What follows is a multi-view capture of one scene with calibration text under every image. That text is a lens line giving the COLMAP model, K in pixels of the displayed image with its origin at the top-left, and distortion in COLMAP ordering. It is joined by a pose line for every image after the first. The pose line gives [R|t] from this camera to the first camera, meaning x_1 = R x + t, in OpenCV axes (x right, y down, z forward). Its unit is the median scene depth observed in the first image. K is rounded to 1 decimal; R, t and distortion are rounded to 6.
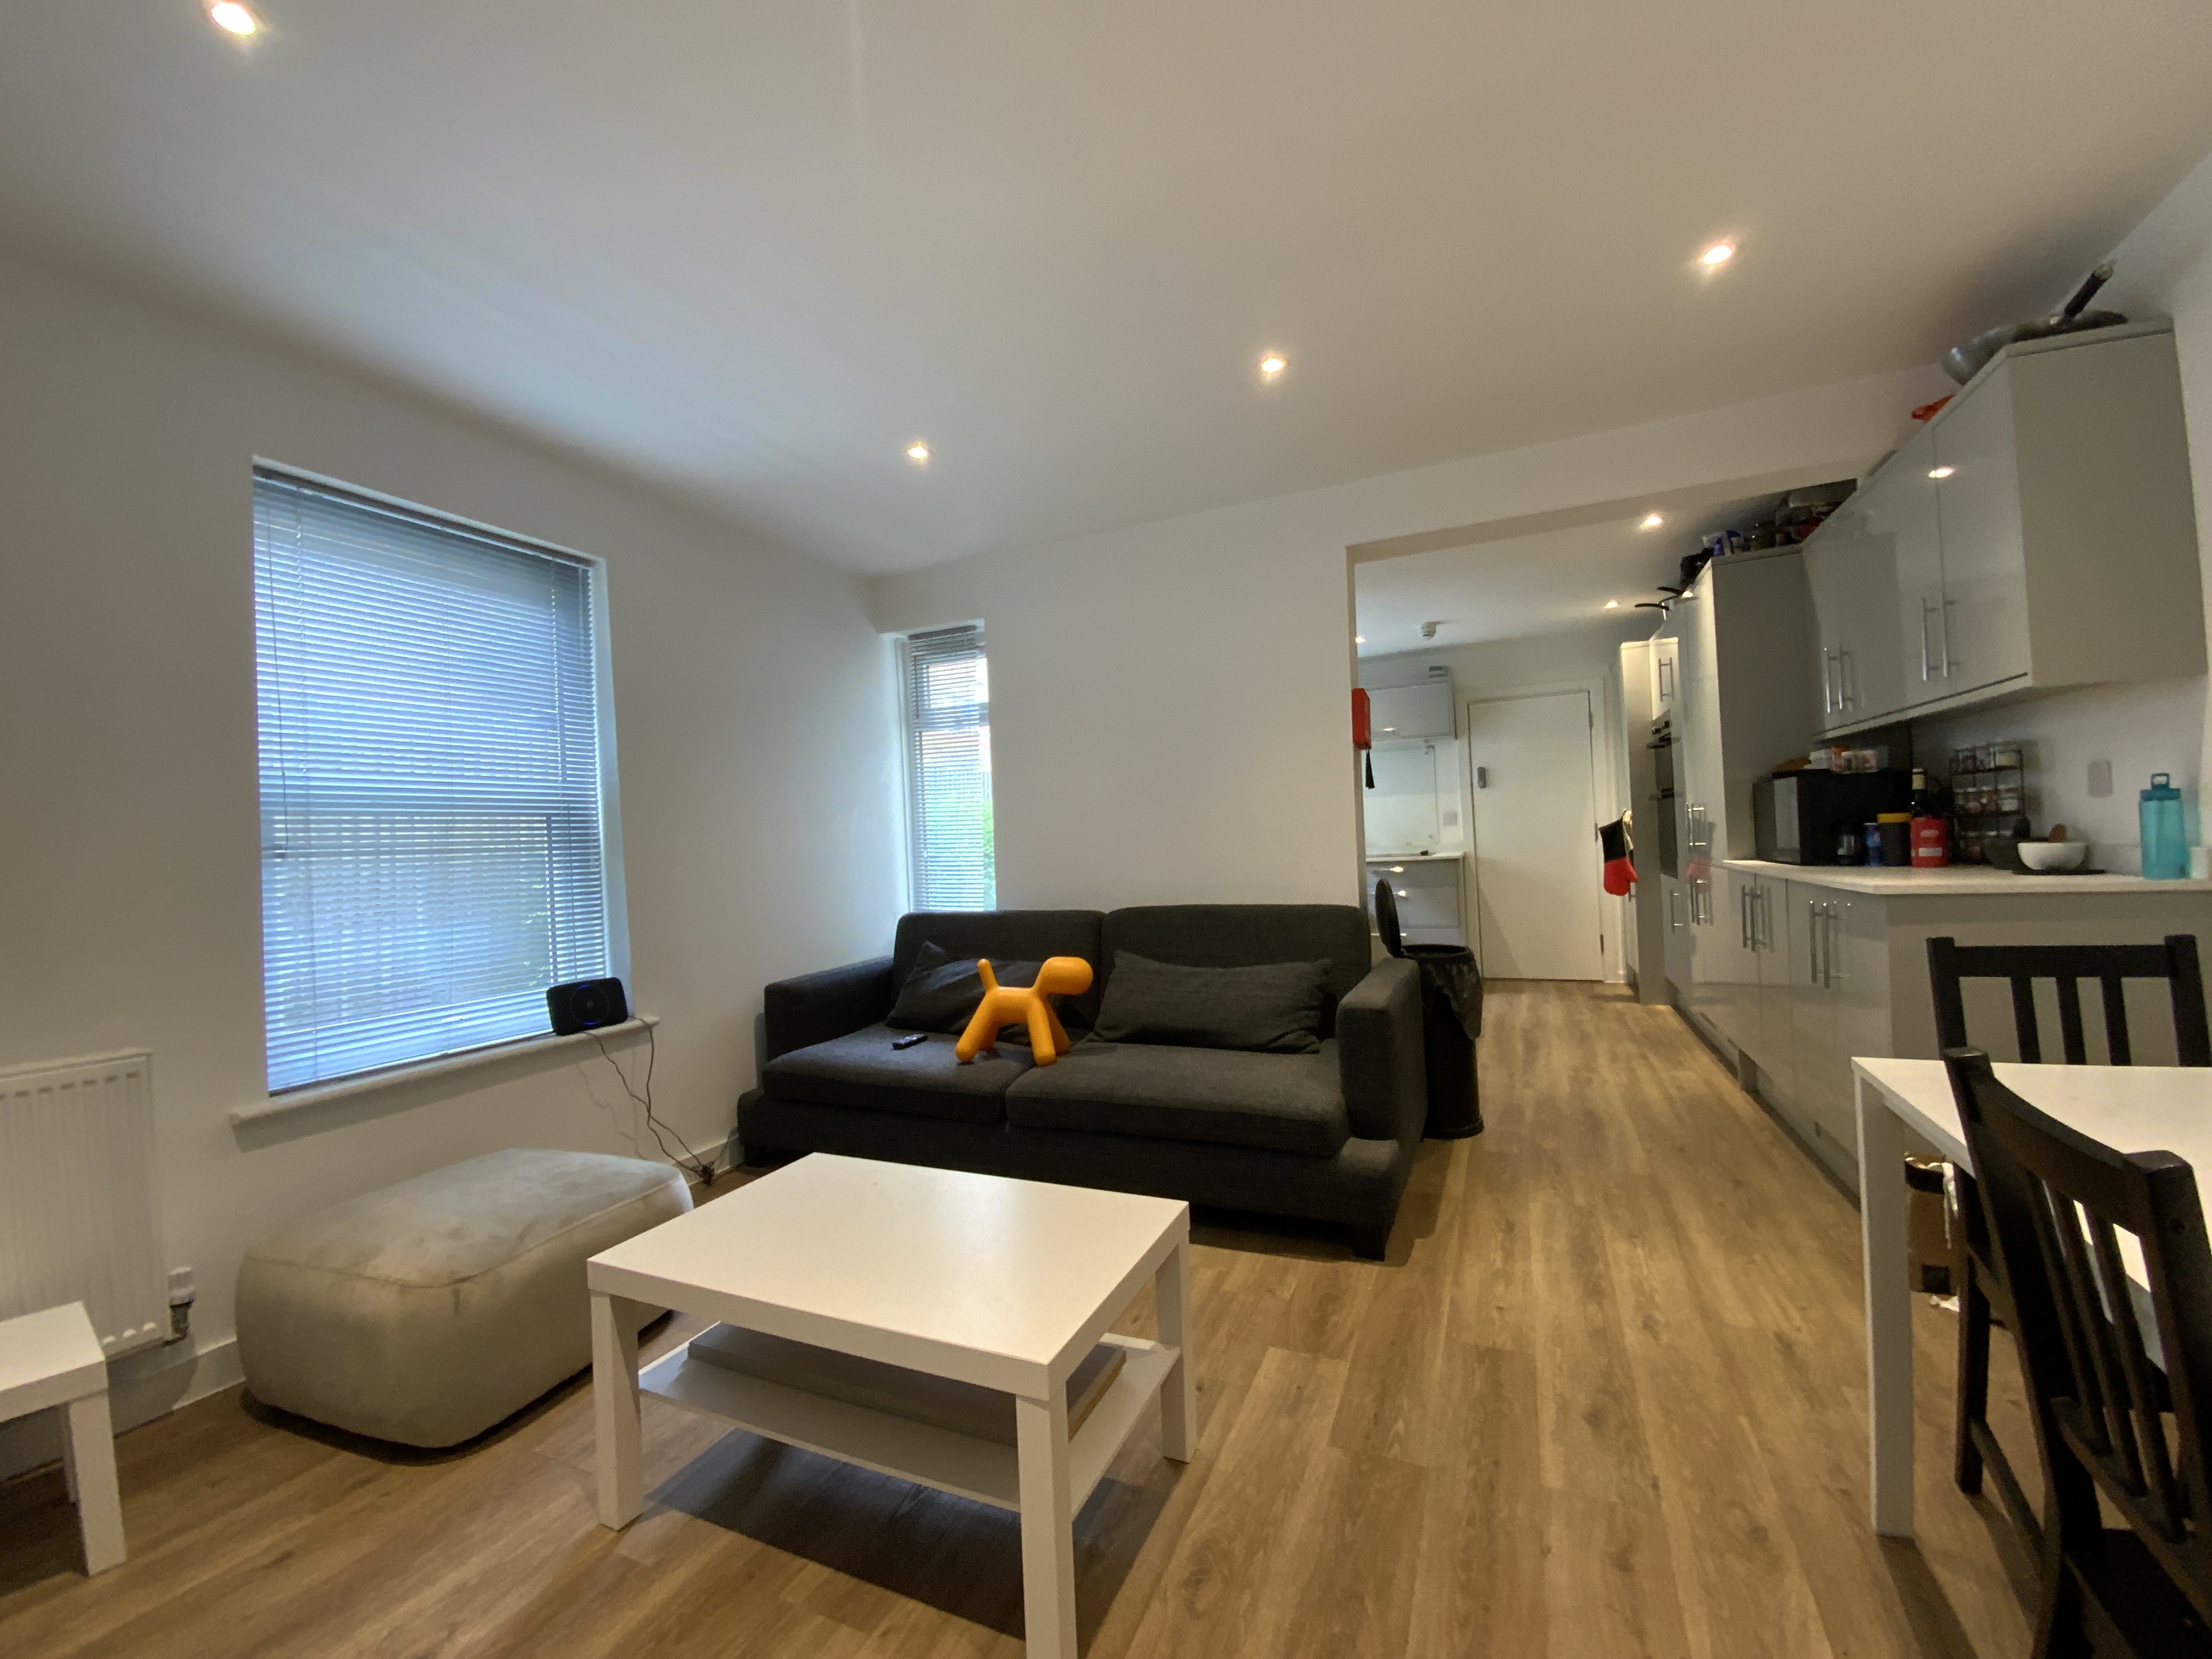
lens RADIAL K [[892.9, 0, 1106.0], [0, 892.9, 829.5], [0, 0, 1]] dist [-0.015996, -0.000129]
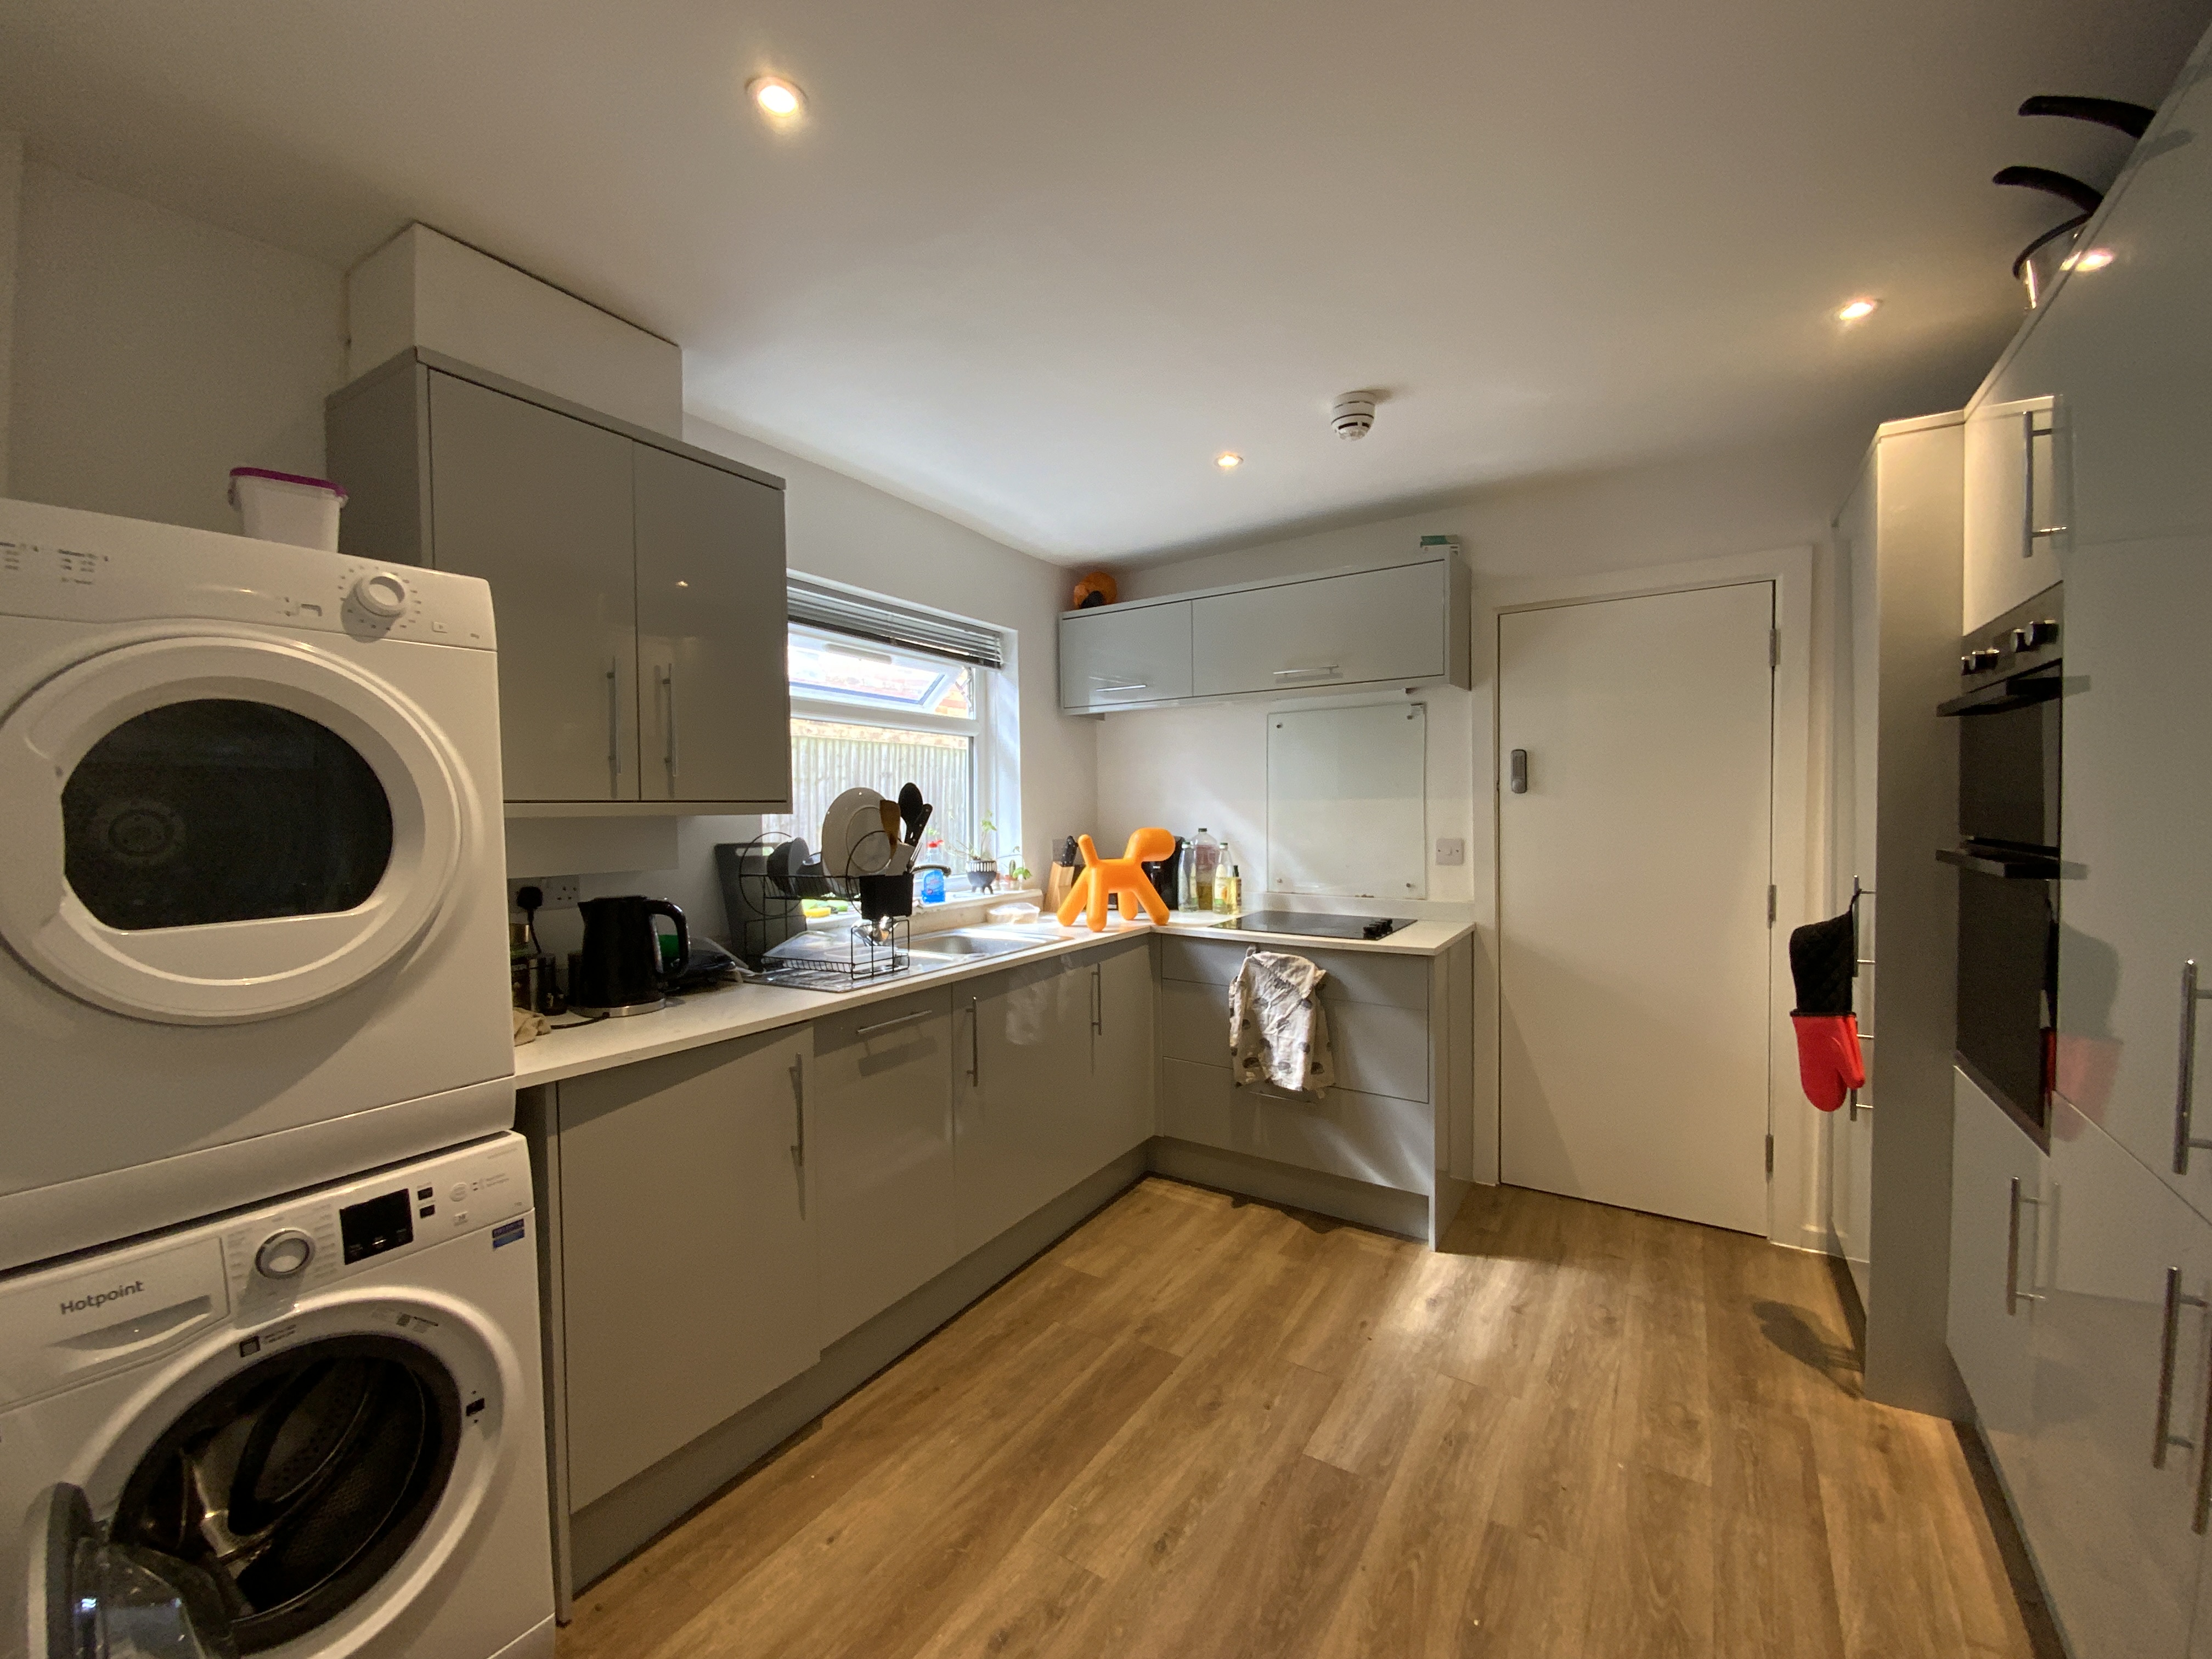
lens RADIAL K [[892.9, 0, 1106.0], [0, 892.9, 829.5], [0, 0, 1]] dist [-0.015996, -0.000129]
pose [[0.989187, 0.036073, -0.142152, 0.321800], [-0.029948, 0.998538, 0.044990, -0.049768], [0.143567, -0.040247, 0.988822, 0.585369]]
